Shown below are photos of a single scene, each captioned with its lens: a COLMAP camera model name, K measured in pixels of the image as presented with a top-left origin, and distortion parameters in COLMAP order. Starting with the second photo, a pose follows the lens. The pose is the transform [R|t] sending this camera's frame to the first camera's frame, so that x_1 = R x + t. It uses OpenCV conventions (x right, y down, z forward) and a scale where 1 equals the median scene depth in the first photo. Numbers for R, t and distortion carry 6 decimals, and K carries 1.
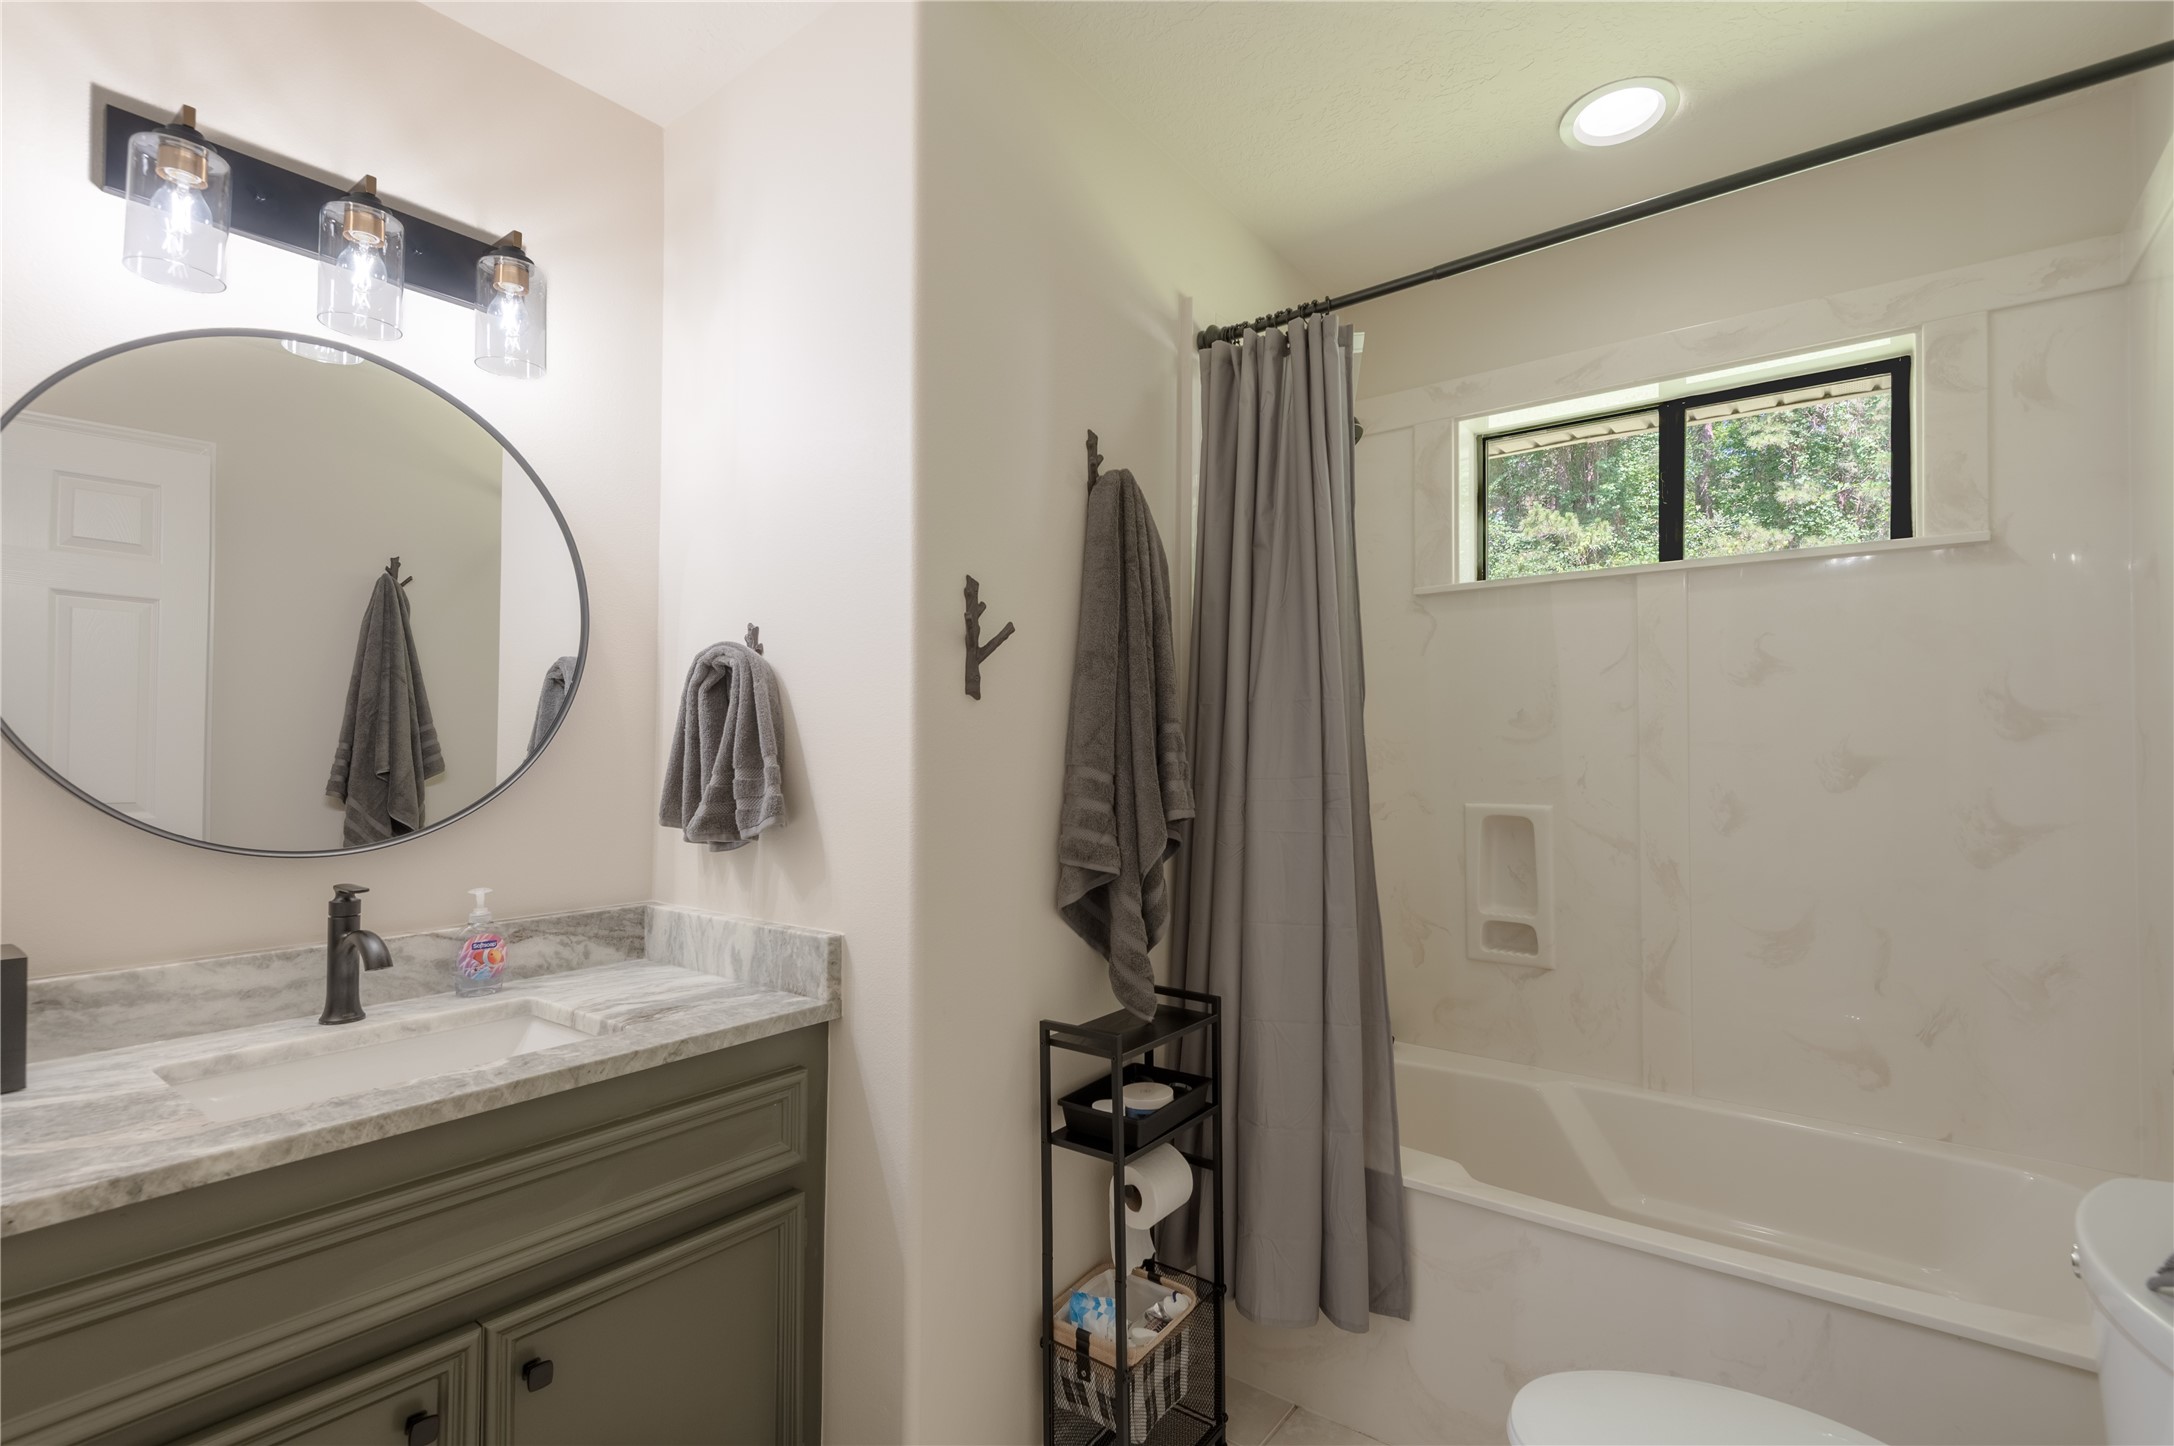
lens RADIAL K [[1028.3, 0, 1075.7], [0, 1028.3, 724.9], [0, 0, 1]] dist [0.022374, -0.017060]
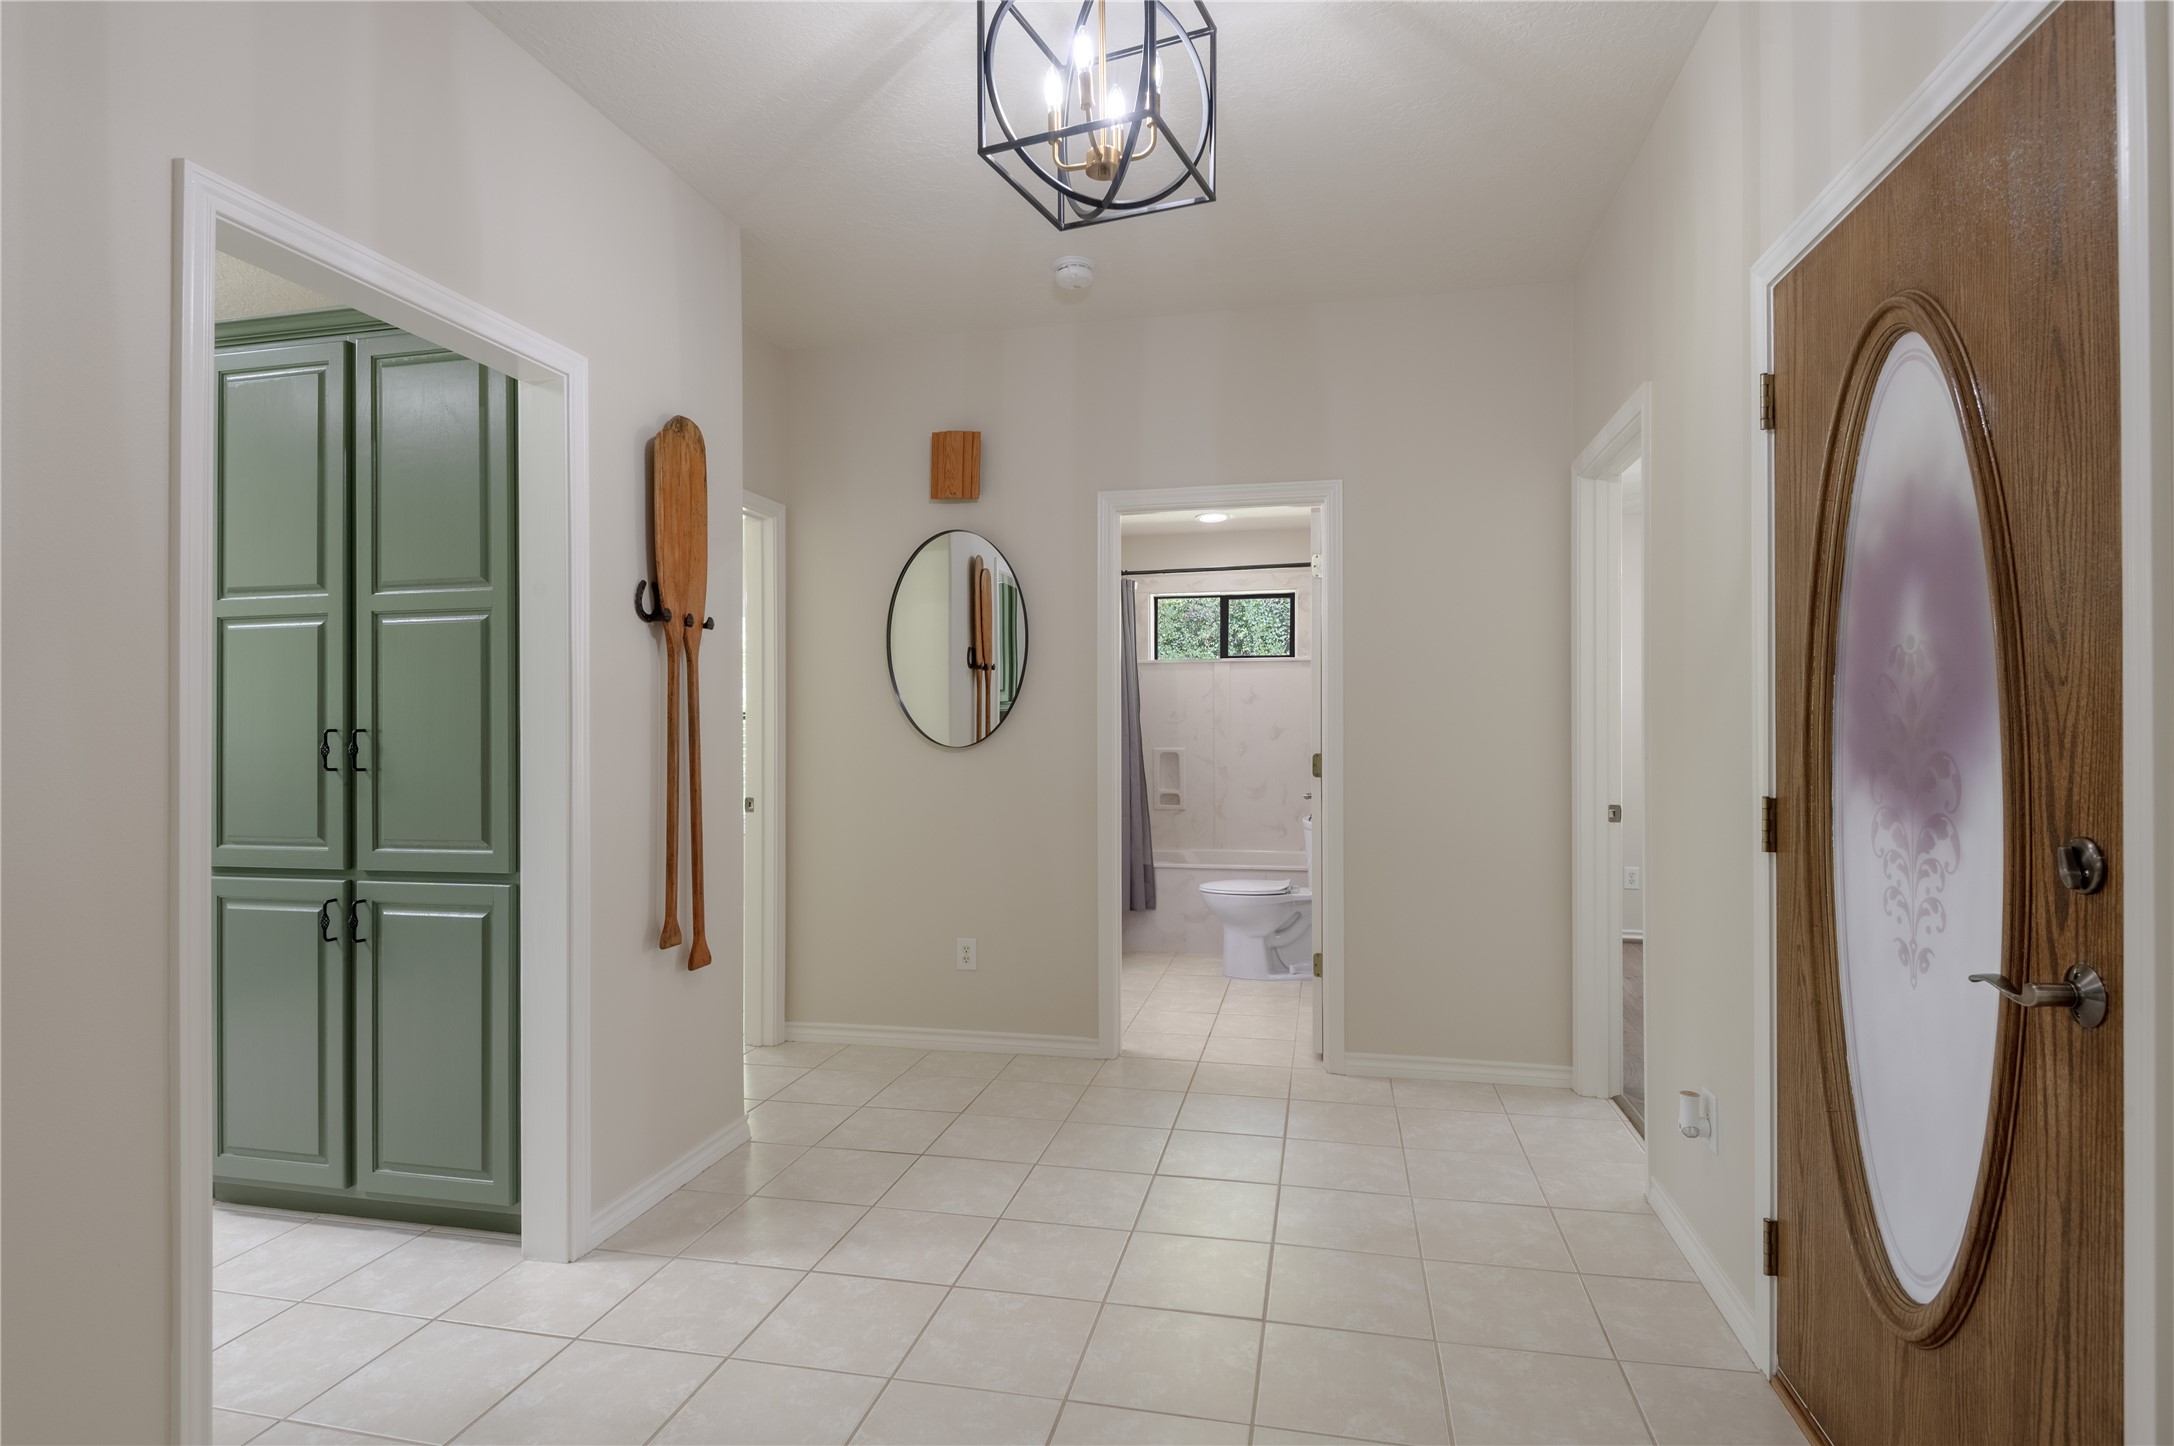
lens RADIAL K [[1102.3, 0, 1087.0], [0, 1102.3, 723.0], [0, 0, 1]] dist [-0.000389, -0.000204]
pose [[0.902164, 0.003010, 0.431384, -0.998270], [-0.005708, 0.999971, 0.004959, 0.001057], [-0.431356, -0.006936, 0.902155, -1.459220]]
